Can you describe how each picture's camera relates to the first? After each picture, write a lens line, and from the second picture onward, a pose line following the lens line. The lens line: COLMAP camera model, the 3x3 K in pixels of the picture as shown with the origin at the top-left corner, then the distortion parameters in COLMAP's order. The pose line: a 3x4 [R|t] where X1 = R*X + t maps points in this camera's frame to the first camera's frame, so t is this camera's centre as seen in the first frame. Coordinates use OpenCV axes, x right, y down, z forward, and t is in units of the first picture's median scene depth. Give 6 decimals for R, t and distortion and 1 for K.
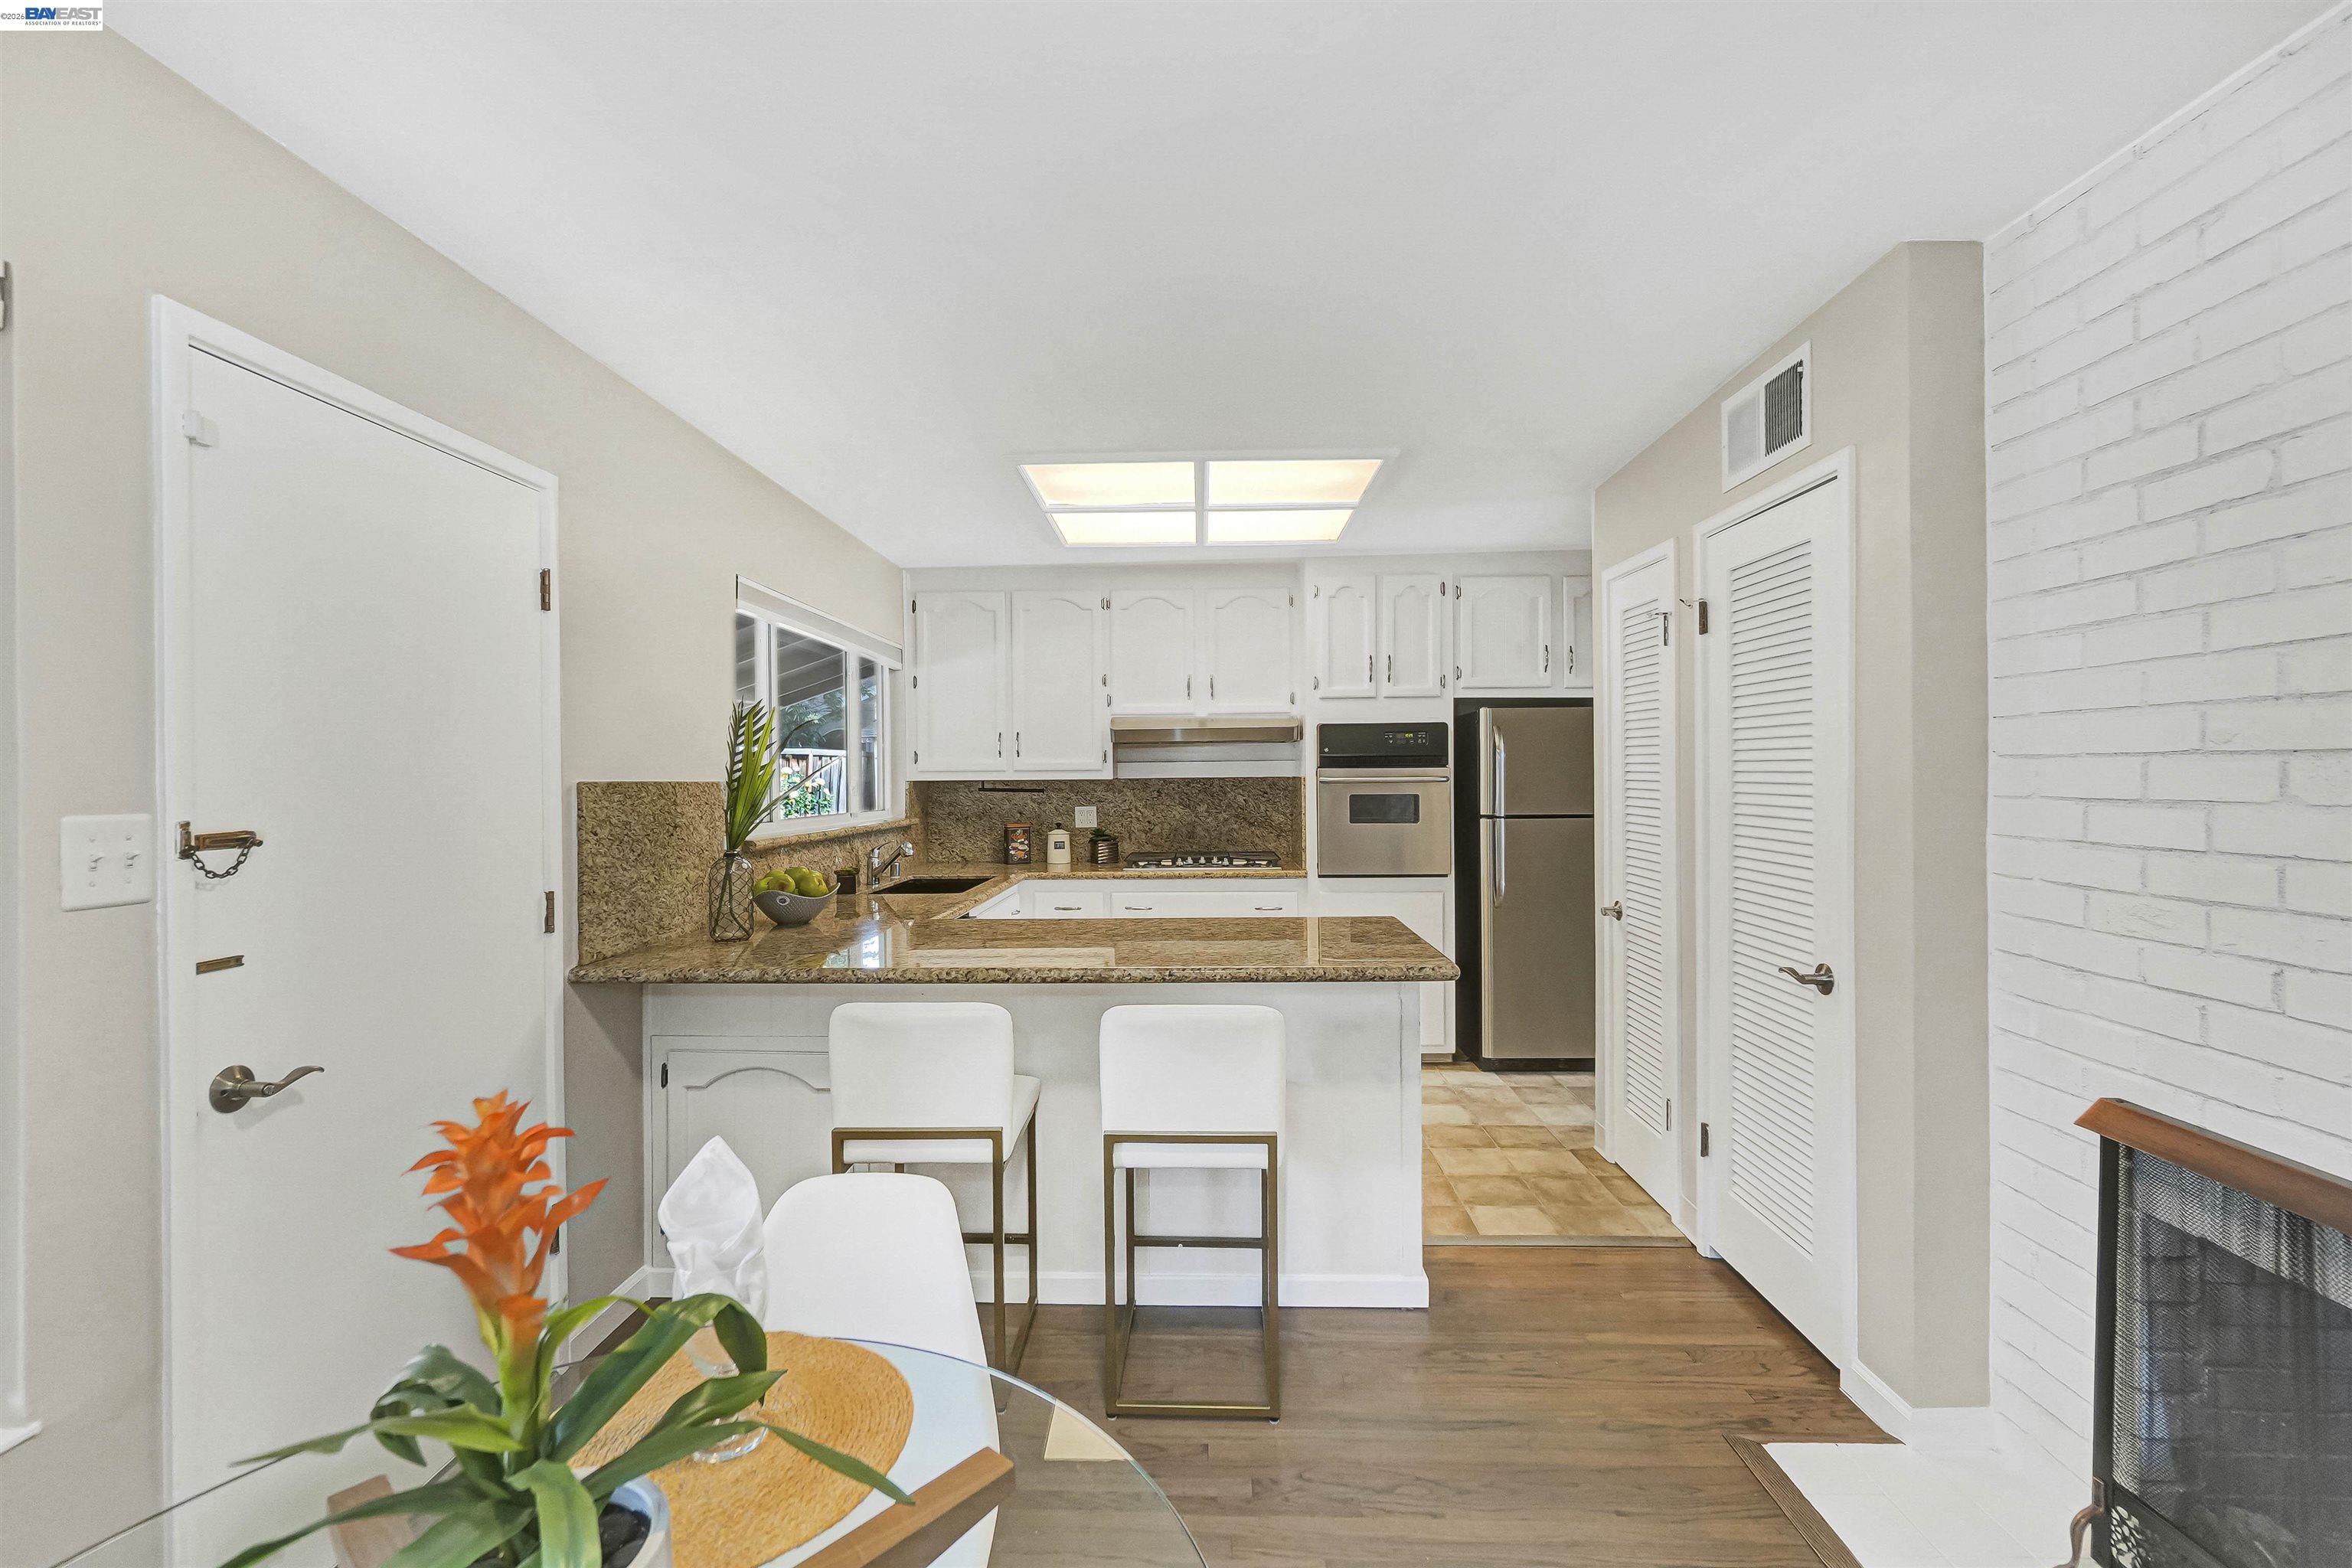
lens RADIAL K [[1019.2, 0, 1173.0], [0, 1019.2, 778.8], [0, 0, 1]] dist [-0.007817, 0.003893]
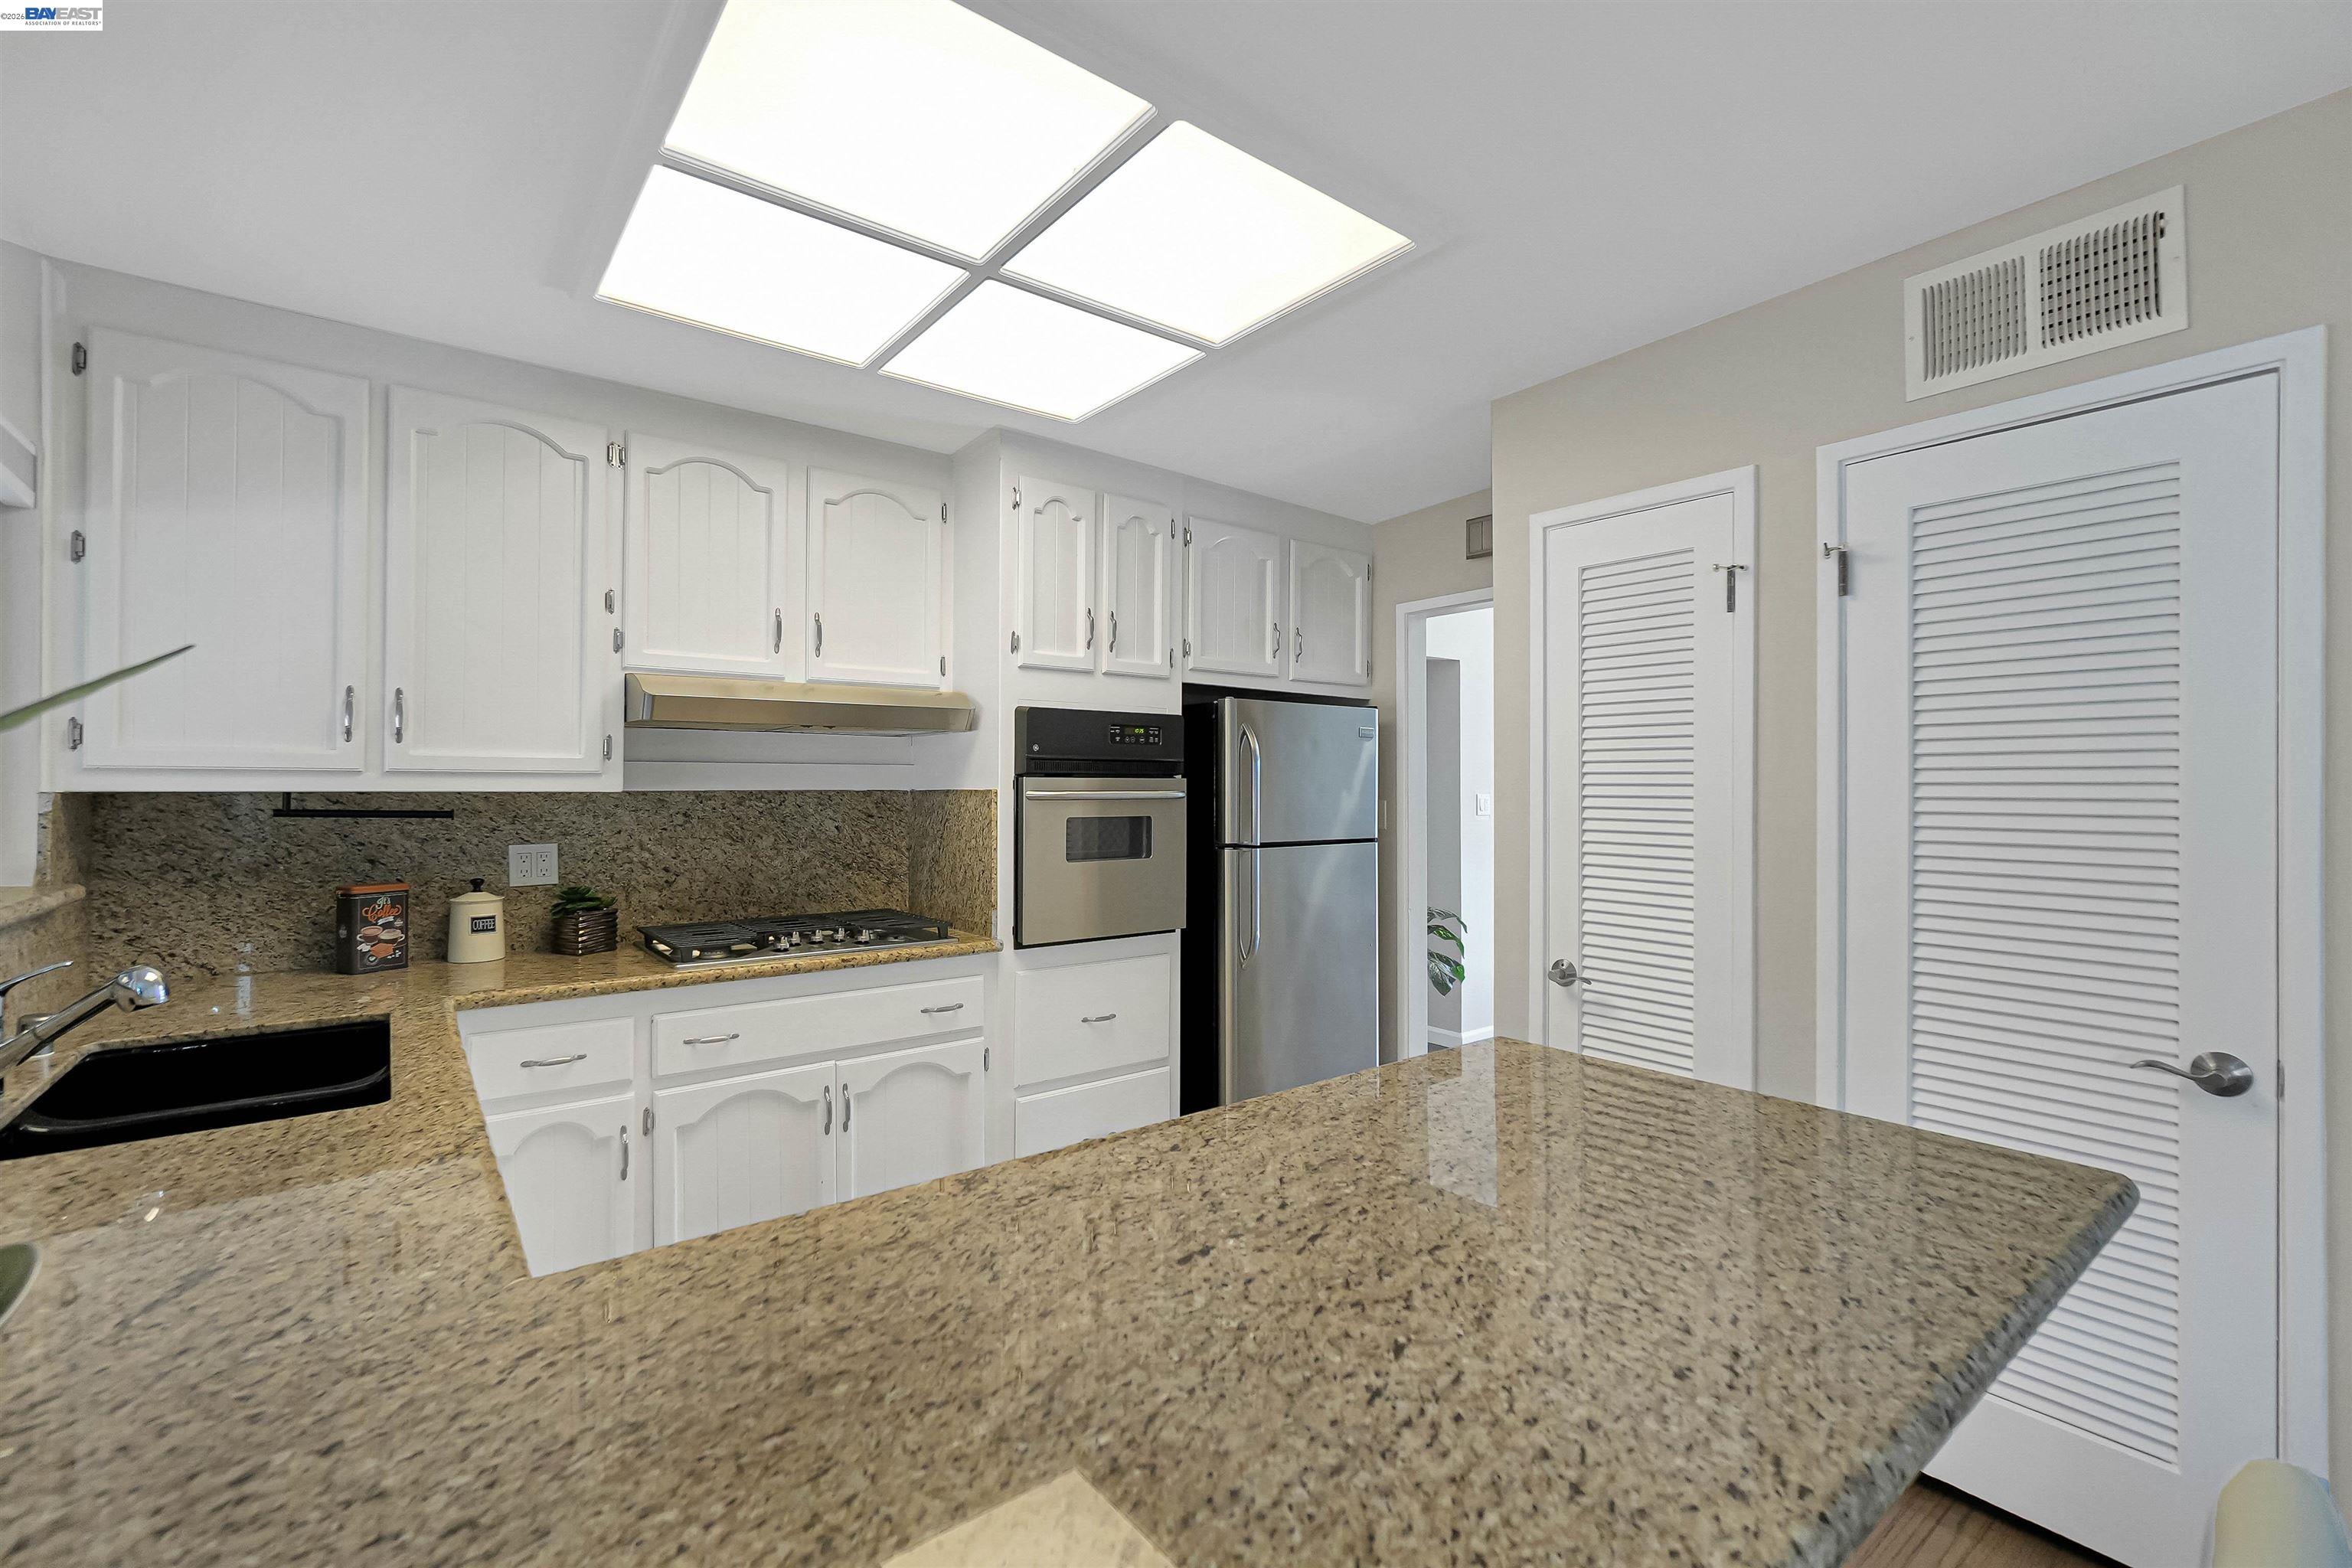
lens RADIAL K [[1019.2, 0, 1167.9], [0, 1019.2, 780.1], [0, 0, 1]] dist [-0.007817, 0.003893]
pose [[0.770622, 0.014586, 0.637125, -0.295131], [-0.003447, 0.999819, -0.018720, 0.005526], [-0.637283, 0.012230, 0.770533, 0.701594]]
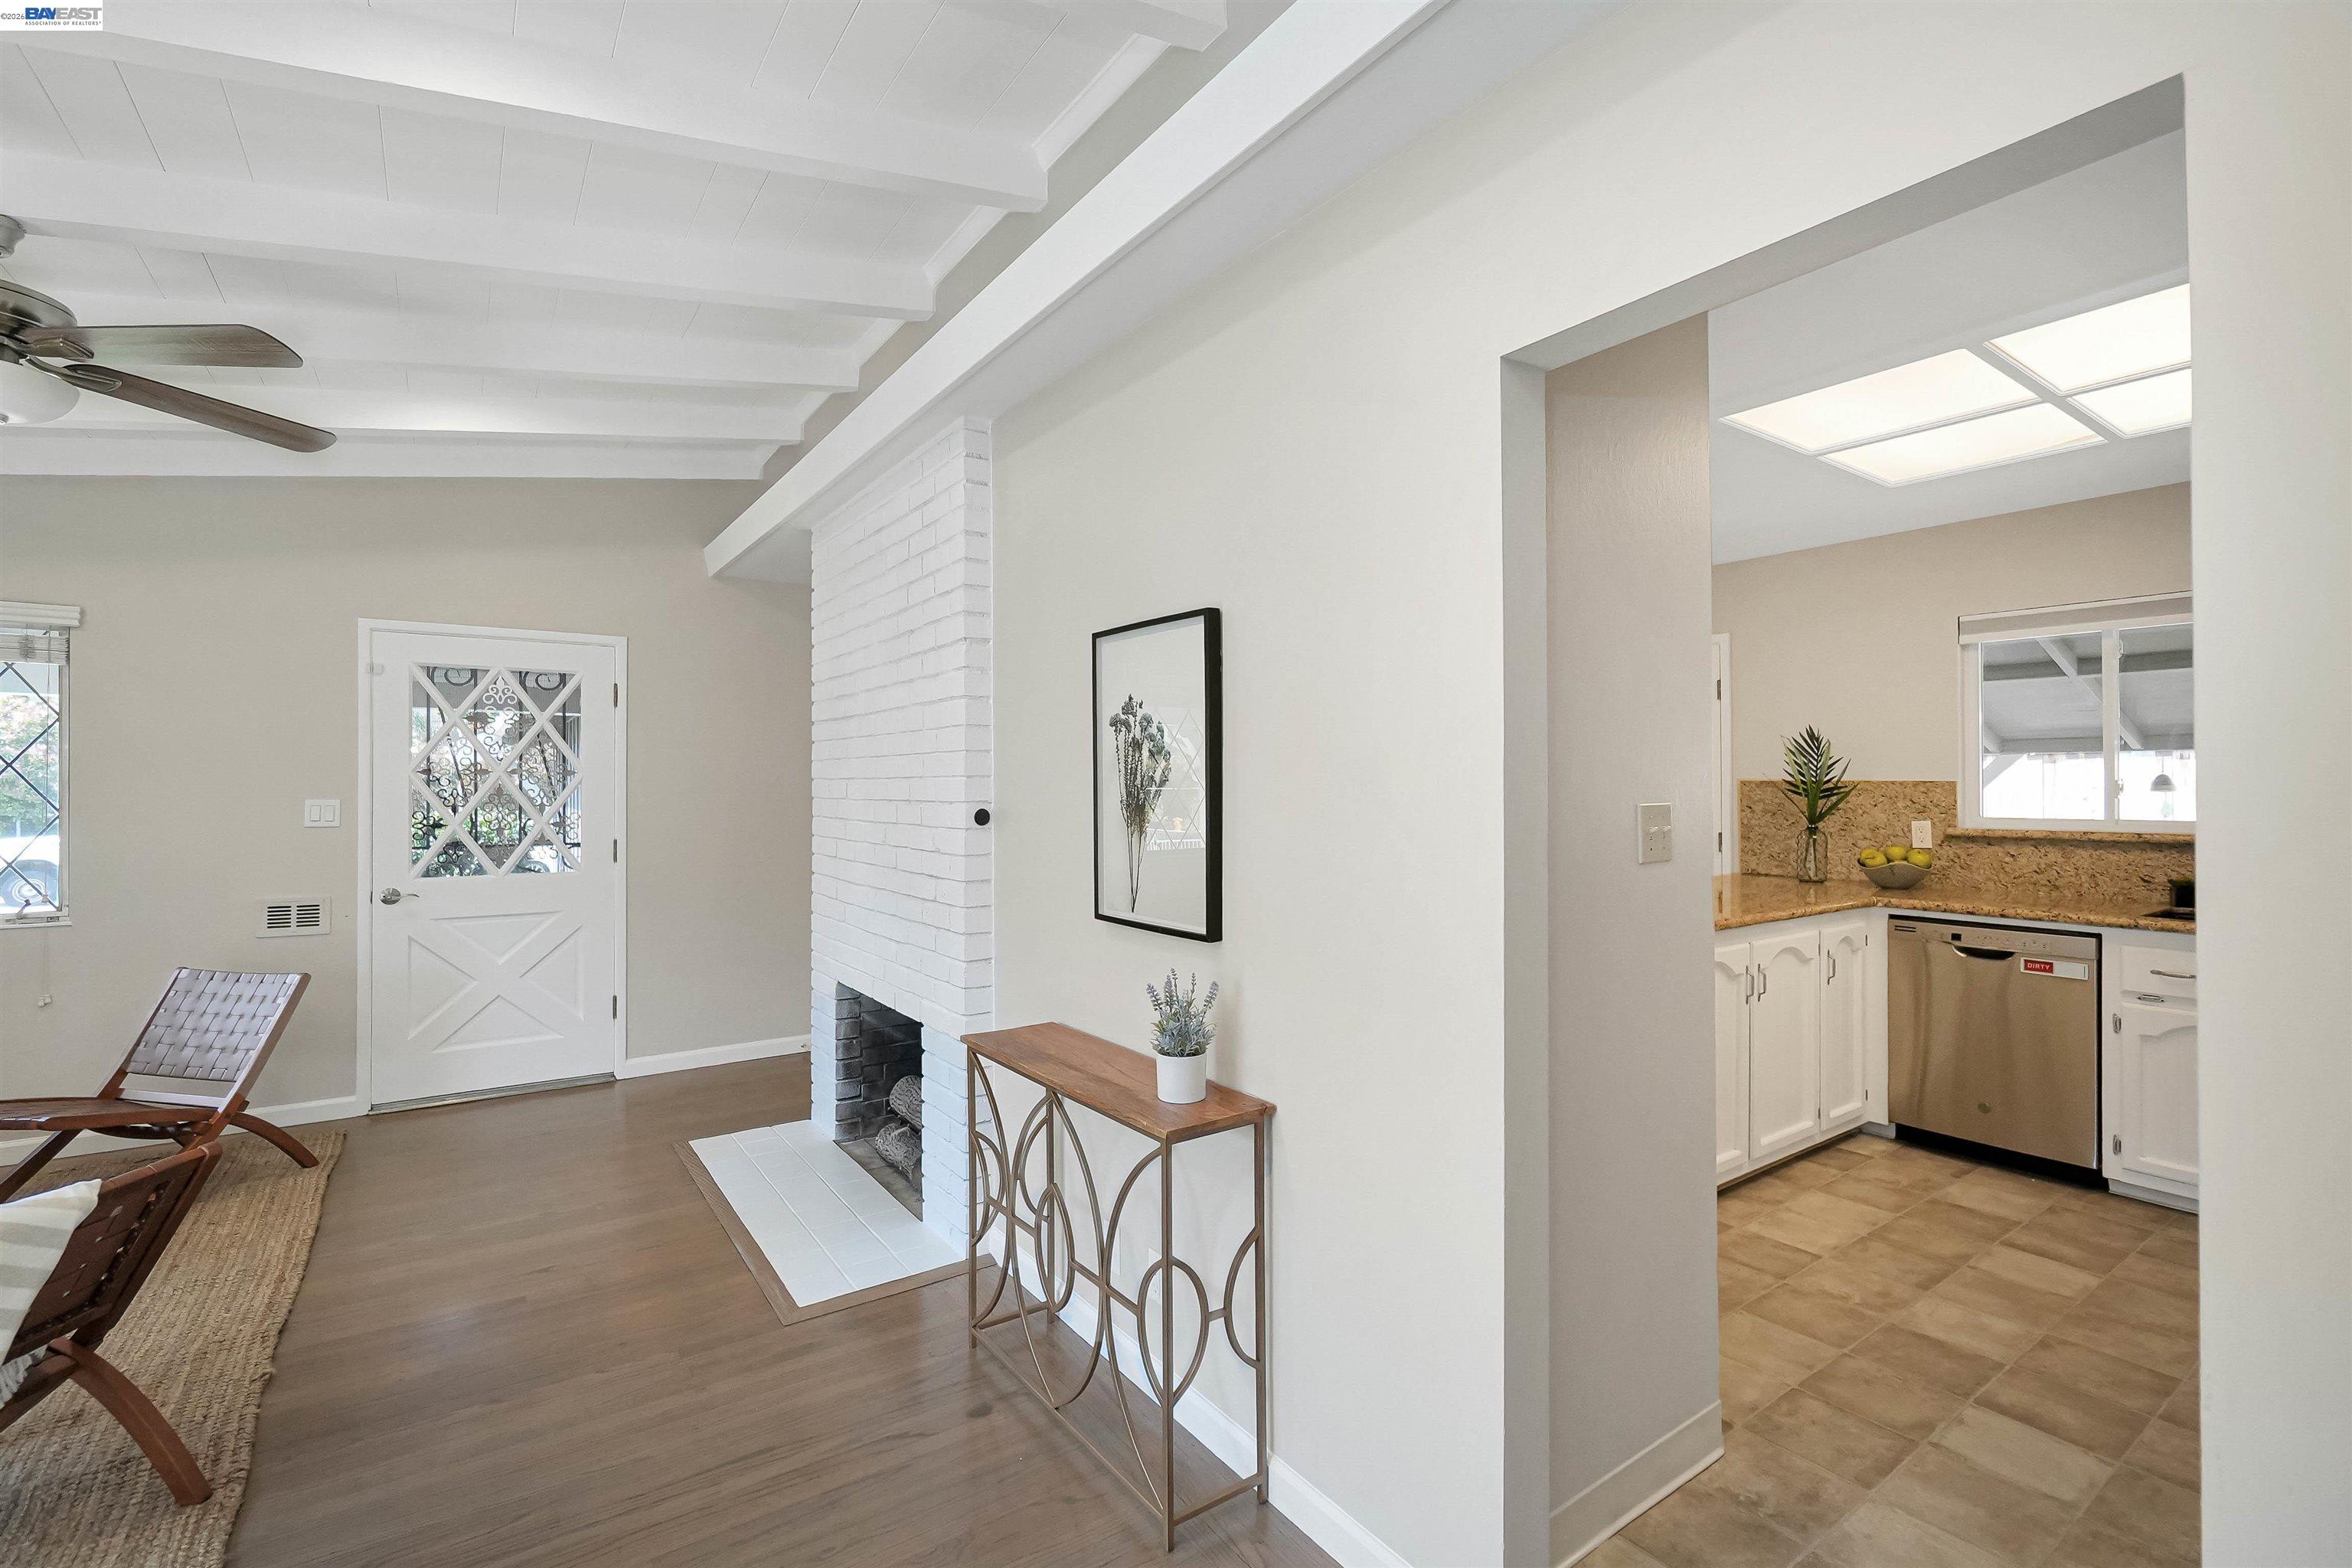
lens RADIAL K [[1019.2, 0, 1180.1], [0, 1019.2, 782.5], [0, 0, 1]] dist [-0.007817, 0.003893]
pose [[-0.799792, 0.008868, -0.600212, 1.193120], [0.006769, 0.999961, 0.005755, -0.009929], [0.600240, 0.000540, -0.799820, 1.543302]]
